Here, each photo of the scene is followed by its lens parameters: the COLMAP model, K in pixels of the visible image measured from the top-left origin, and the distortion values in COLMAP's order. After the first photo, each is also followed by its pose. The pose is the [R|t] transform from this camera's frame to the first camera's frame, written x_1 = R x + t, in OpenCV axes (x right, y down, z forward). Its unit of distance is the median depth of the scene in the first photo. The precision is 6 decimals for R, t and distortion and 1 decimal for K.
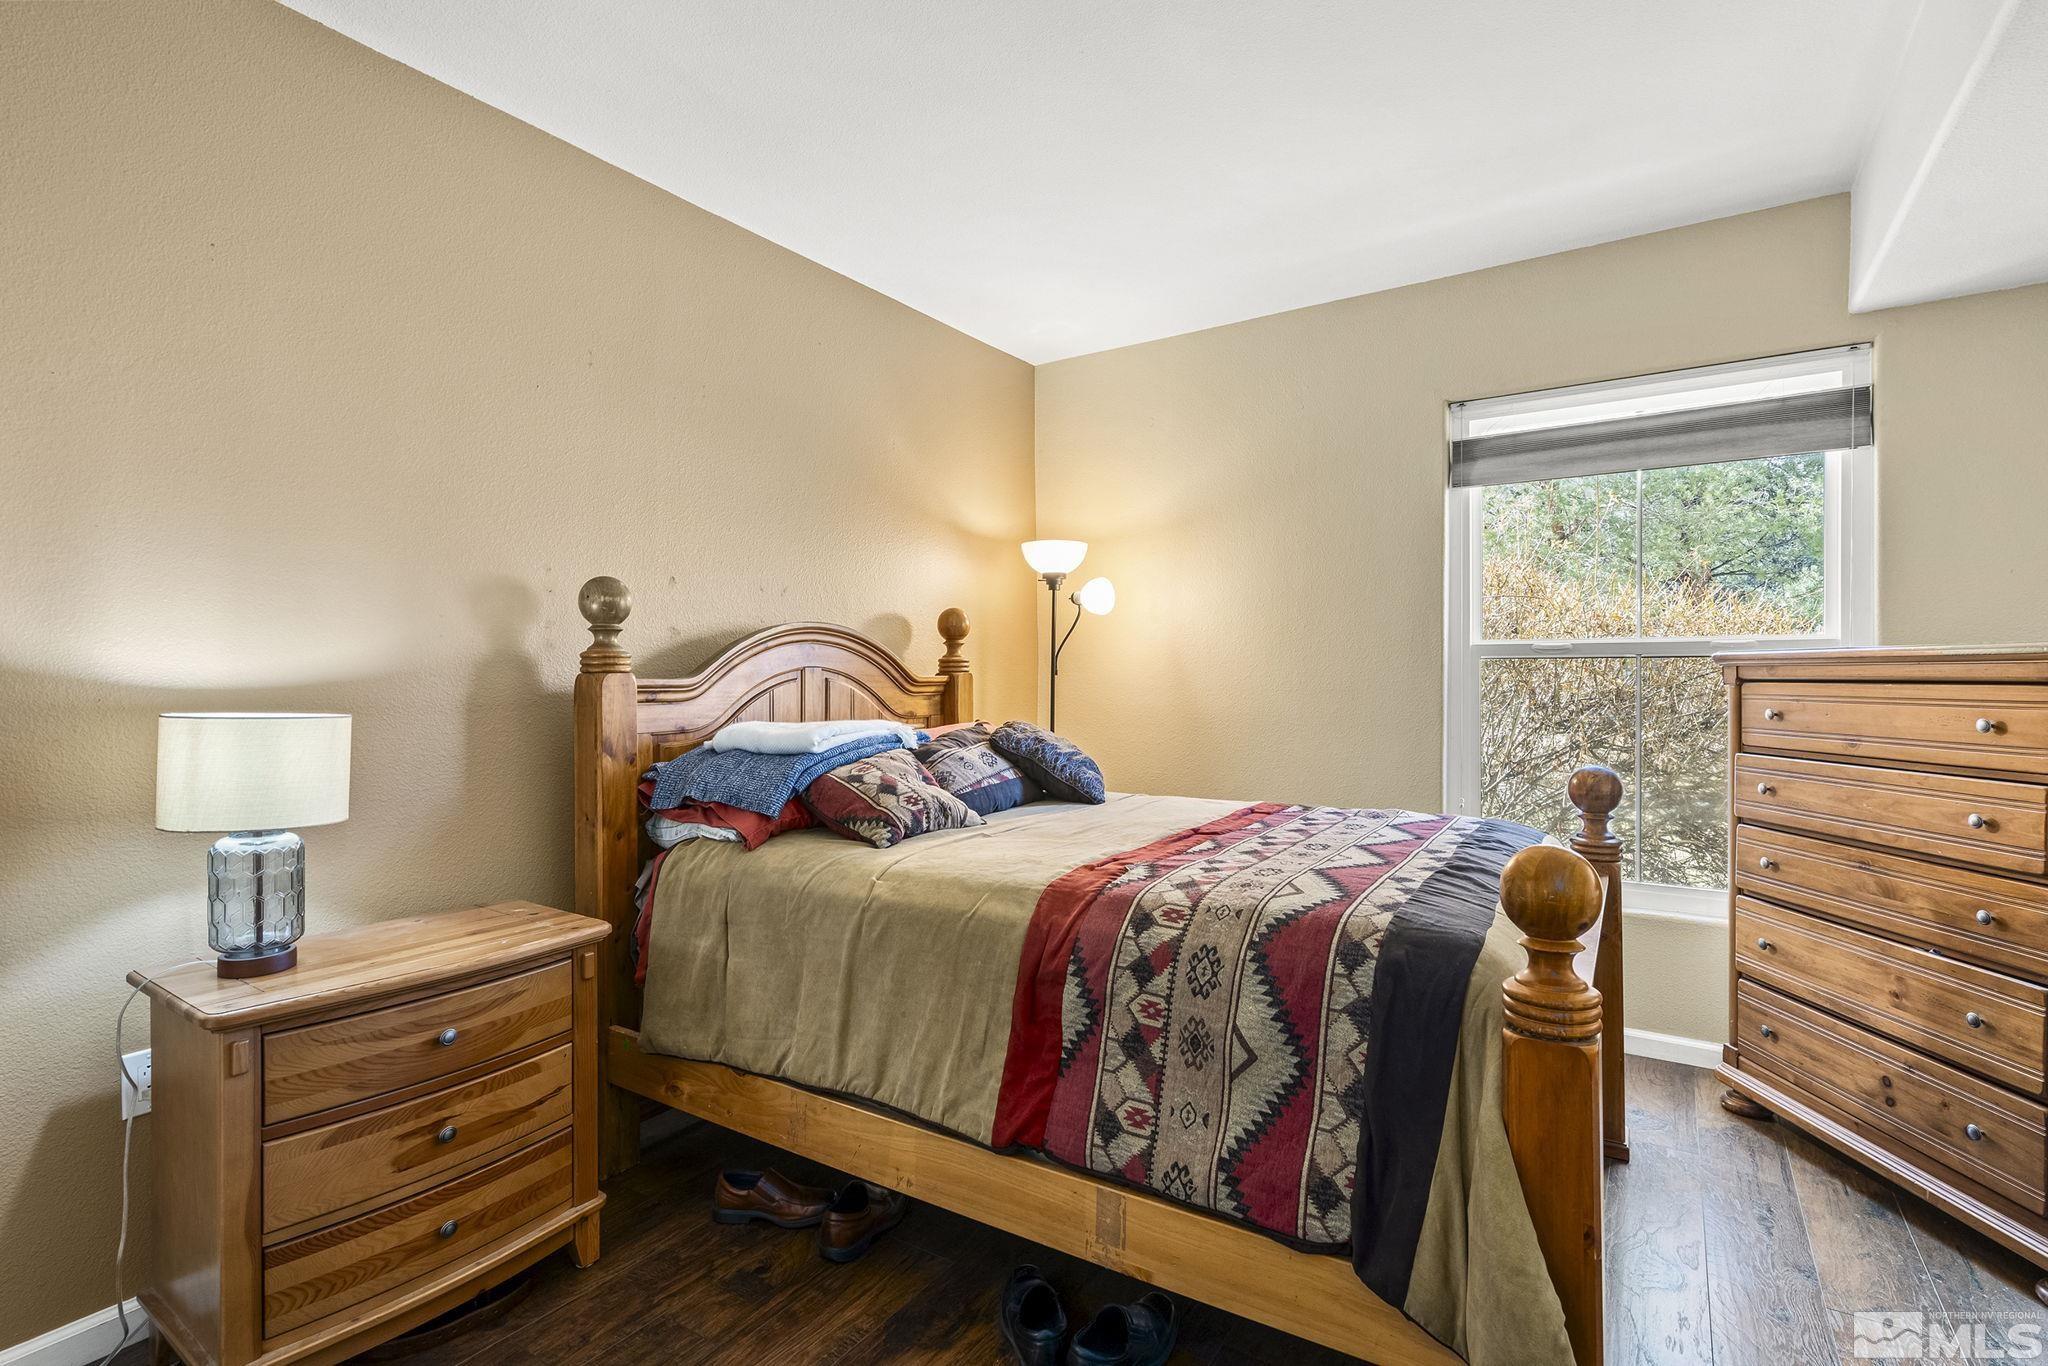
lens RADIAL K [[951.0, 0, 1025.5], [0, 951.0, 679.4], [0, 0, 1]] dist [0.001641, 0.000490]
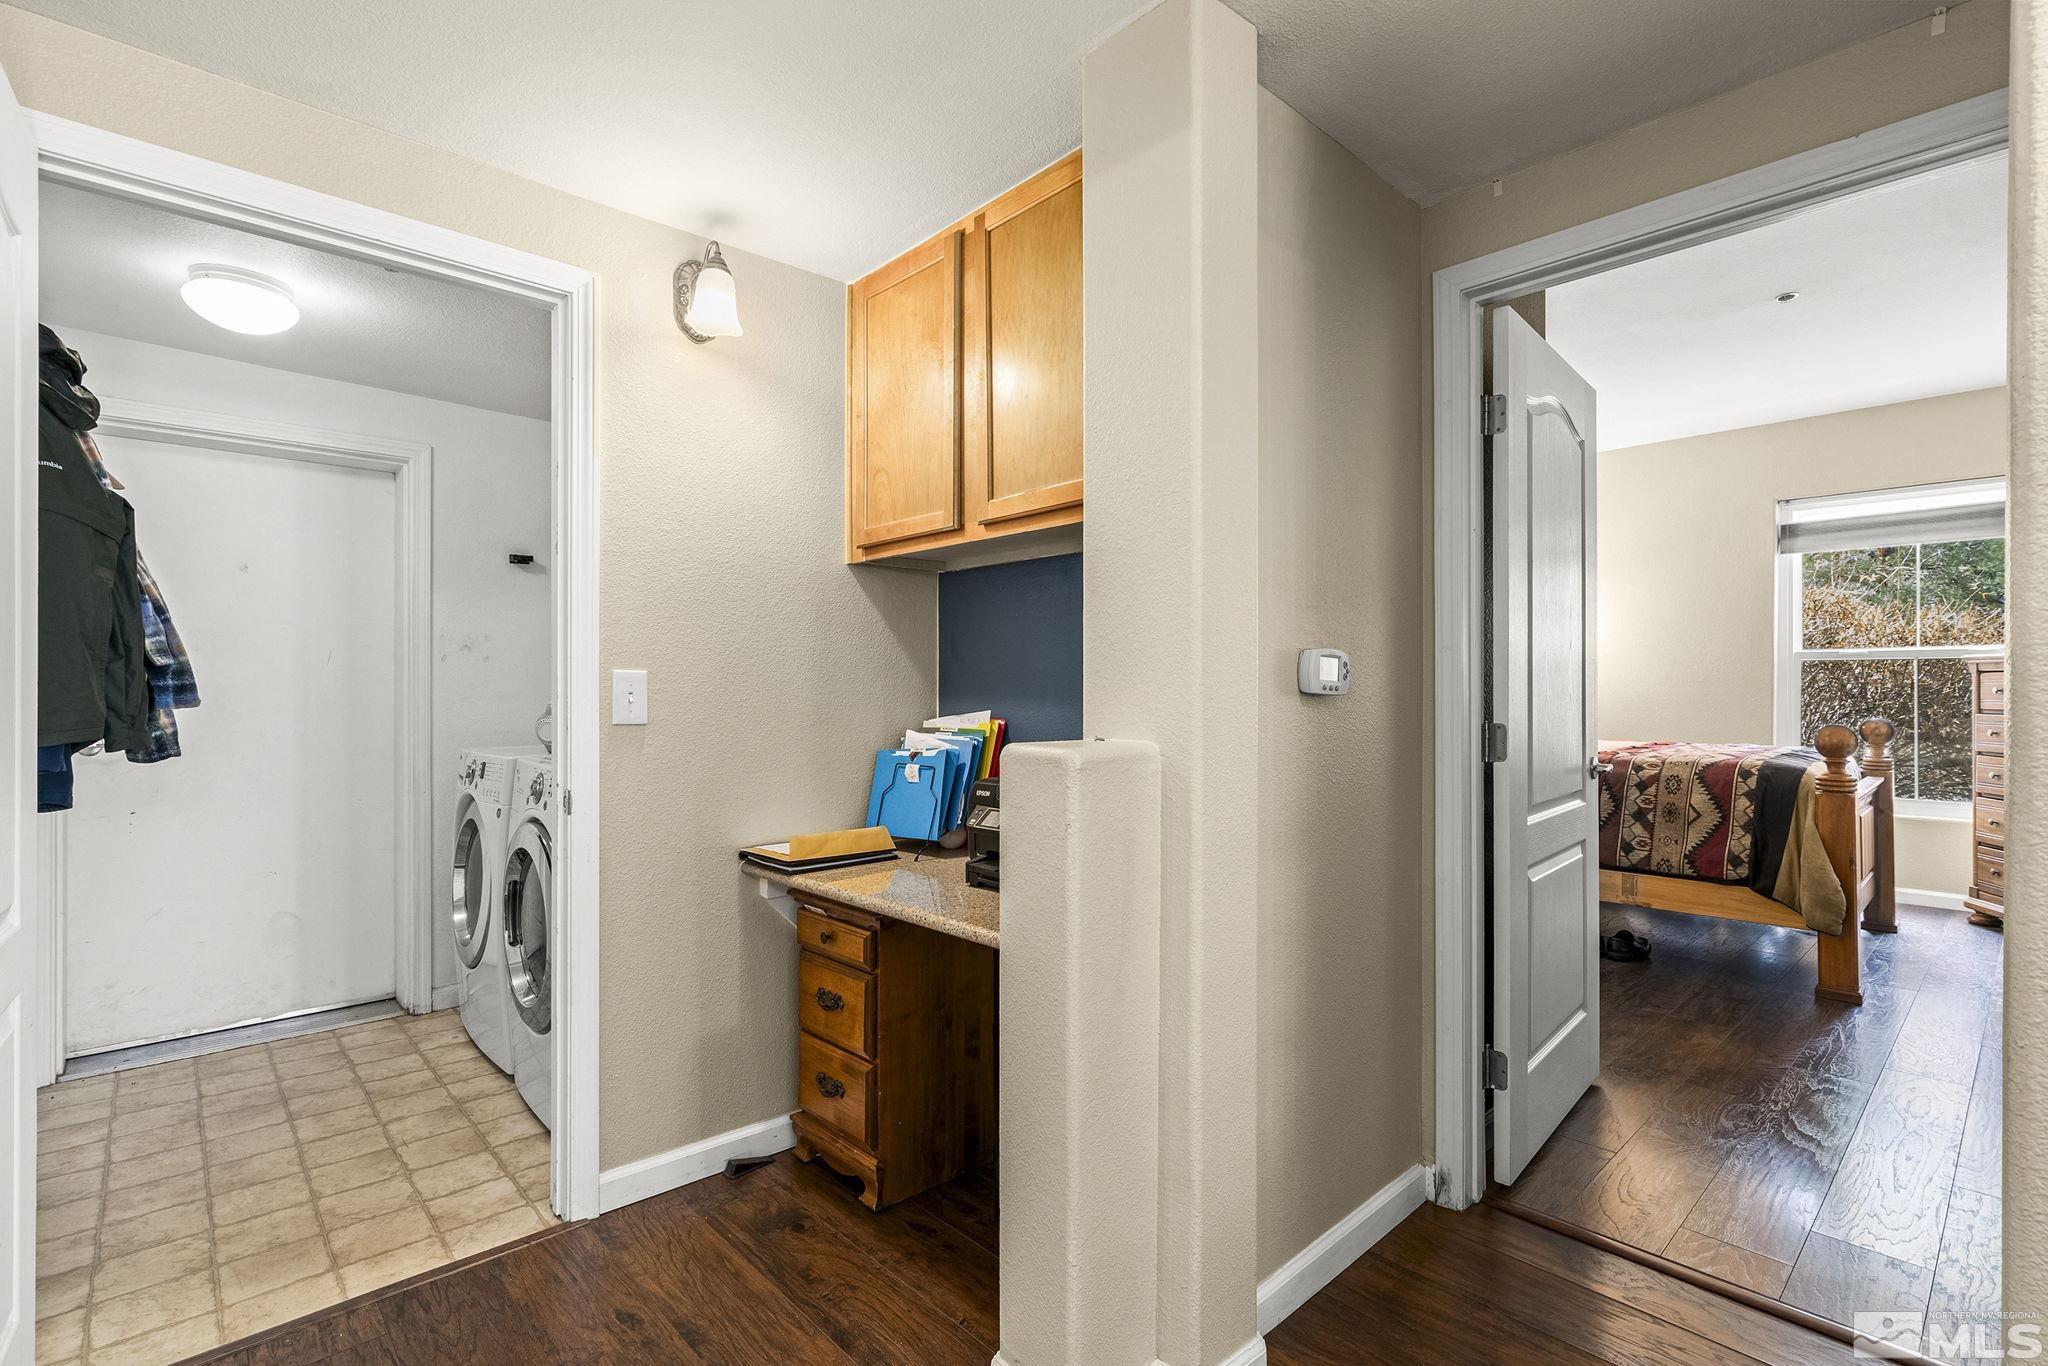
lens RADIAL K [[951.0, 0, 1023.0], [0, 951.0, 684.4], [0, 0, 1]] dist [0.001641, 0.000490]
pose [[0.972820, 0.003201, -0.231539, -0.885089], [-0.005254, 0.999952, -0.008251, 0.079284], [0.231502, 0.009243, 0.972791, -1.795361]]
